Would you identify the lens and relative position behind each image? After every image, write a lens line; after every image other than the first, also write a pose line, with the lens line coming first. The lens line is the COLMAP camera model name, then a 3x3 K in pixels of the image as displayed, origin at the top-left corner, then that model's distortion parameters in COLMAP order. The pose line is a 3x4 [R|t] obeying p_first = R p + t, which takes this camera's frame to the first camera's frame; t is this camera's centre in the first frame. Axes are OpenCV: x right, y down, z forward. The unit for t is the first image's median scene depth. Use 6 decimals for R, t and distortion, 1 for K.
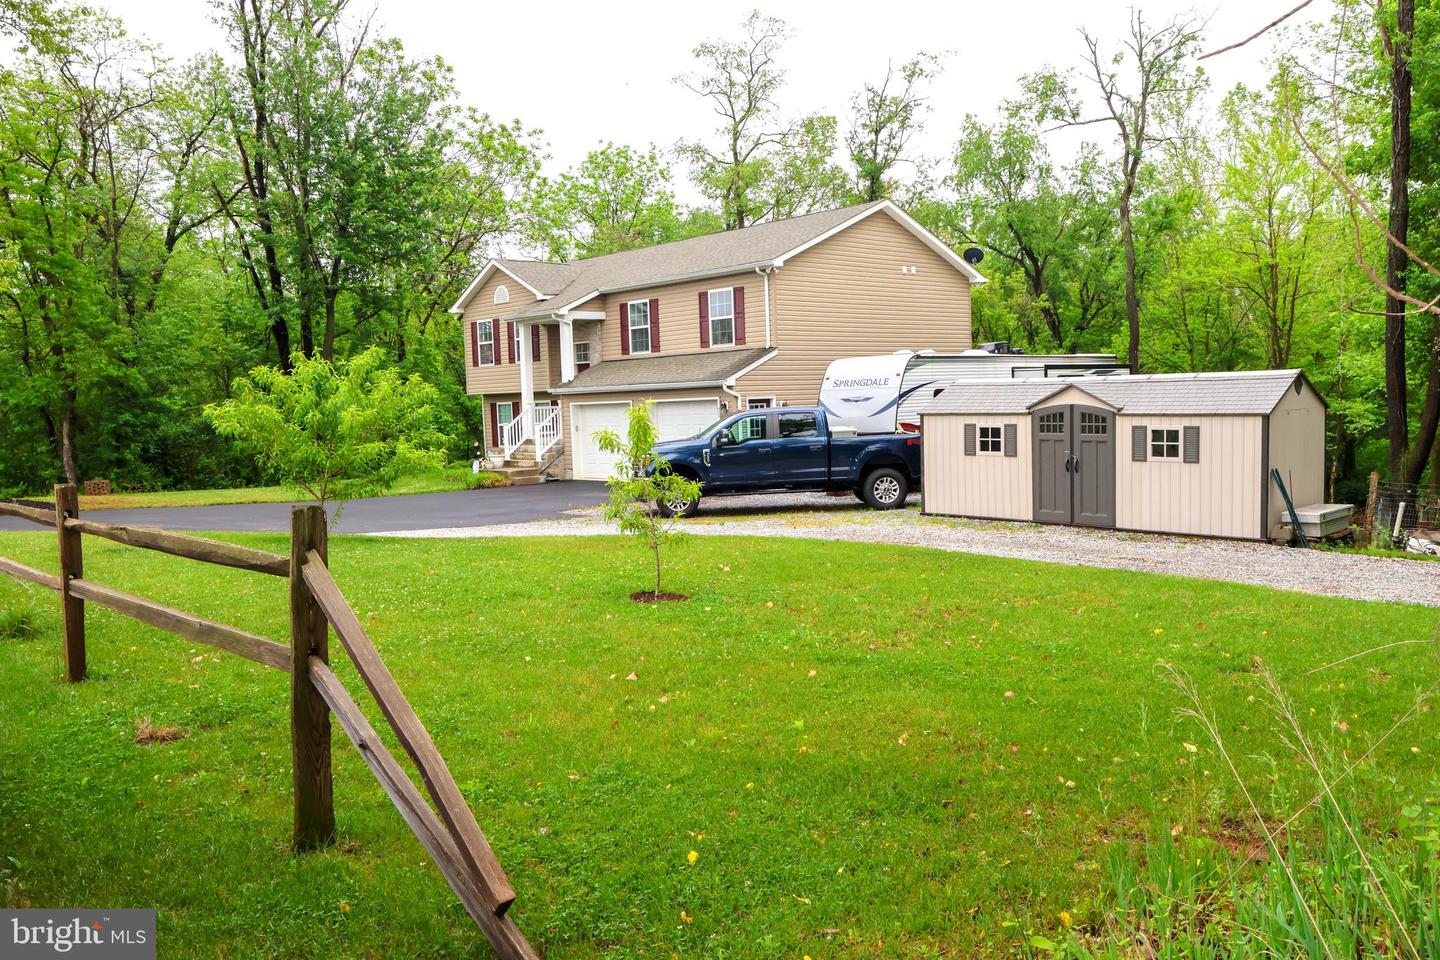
lens RADIAL K [[1128.4, 0, 709.8], [0, 1128.4, 484.3], [0, 0, 1]] dist [0.000094, 0.003374]
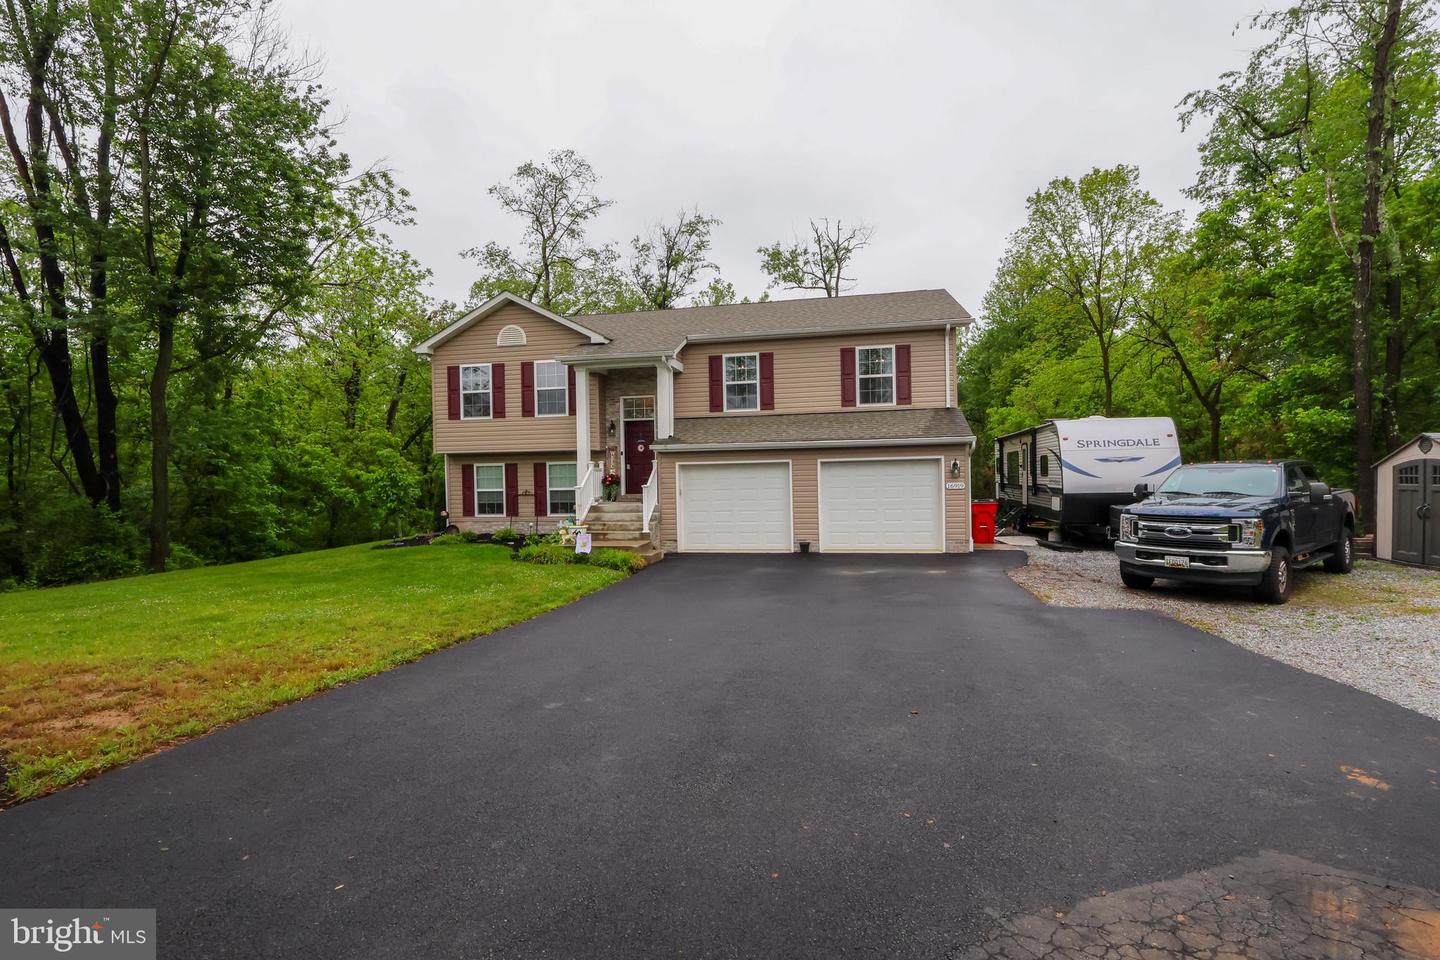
lens RADIAL K [[620.4, 0, 723.1], [0, 620.4, 503.3], [0, 0, 1]] dist [0.033365, 0.000151]
pose [[0.781499, -0.035157, 0.622915, -0.406334], [0.048138, 0.998833, -0.004019, -0.038218], [-0.622047, 0.033127, 0.782279, 0.618946]]
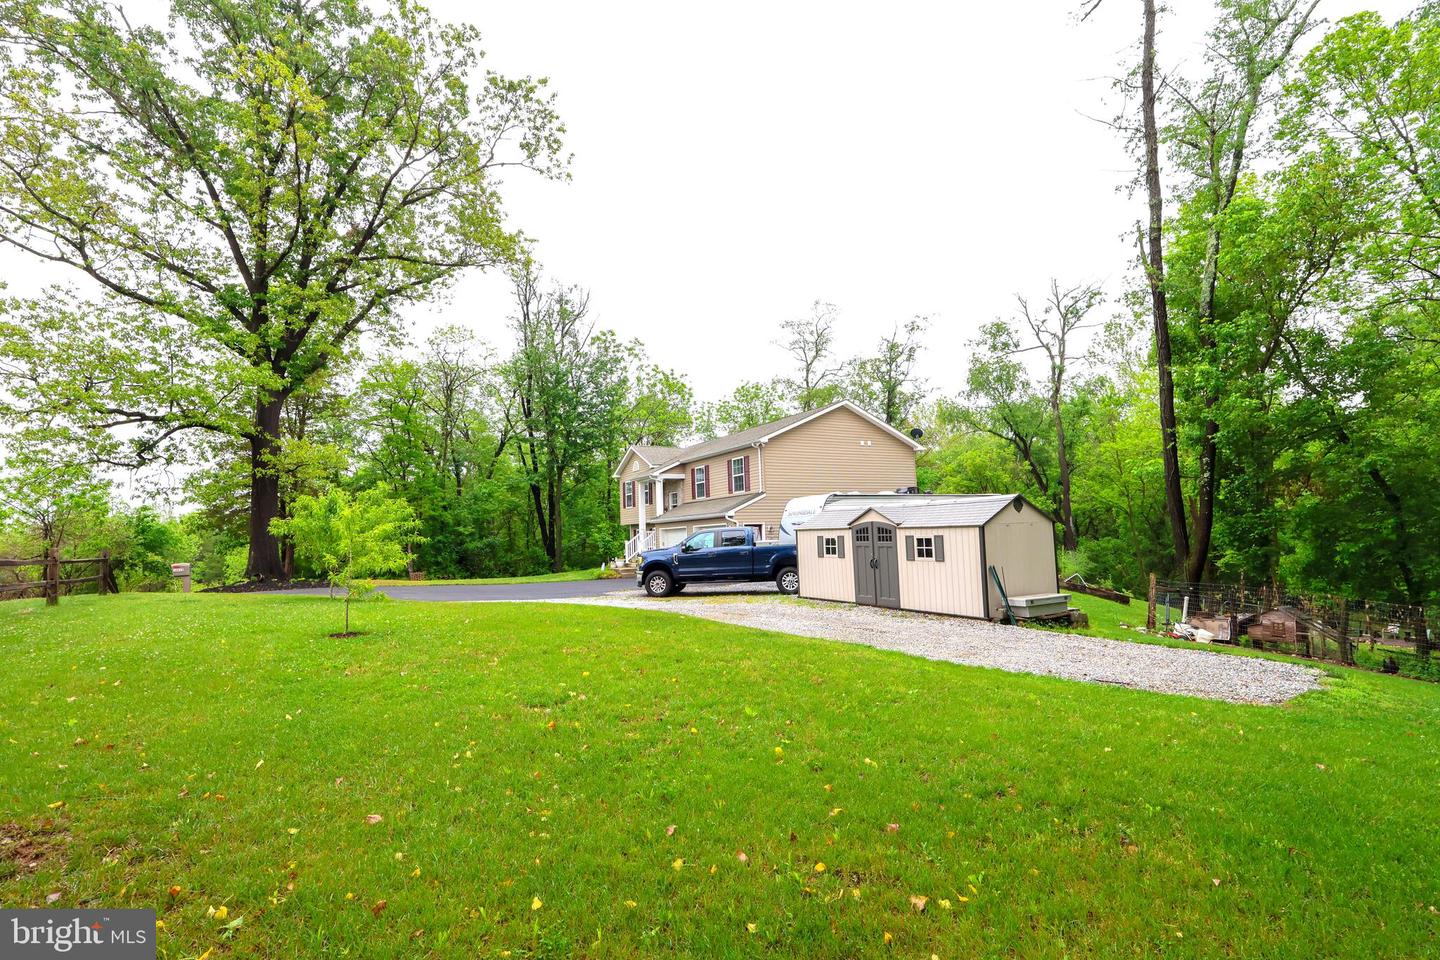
lens RADIAL K [[667.0, 0, 714.8], [0, 667.0, 482.4], [0, 0, 1]] dist [-0.000229, 0.000623]
pose [[0.973775, -0.018480, -0.226763, 0.182500], [-0.016153, 0.988565, -0.149929, 0.006588], [0.226941, 0.149660, 0.962341, 0.067245]]
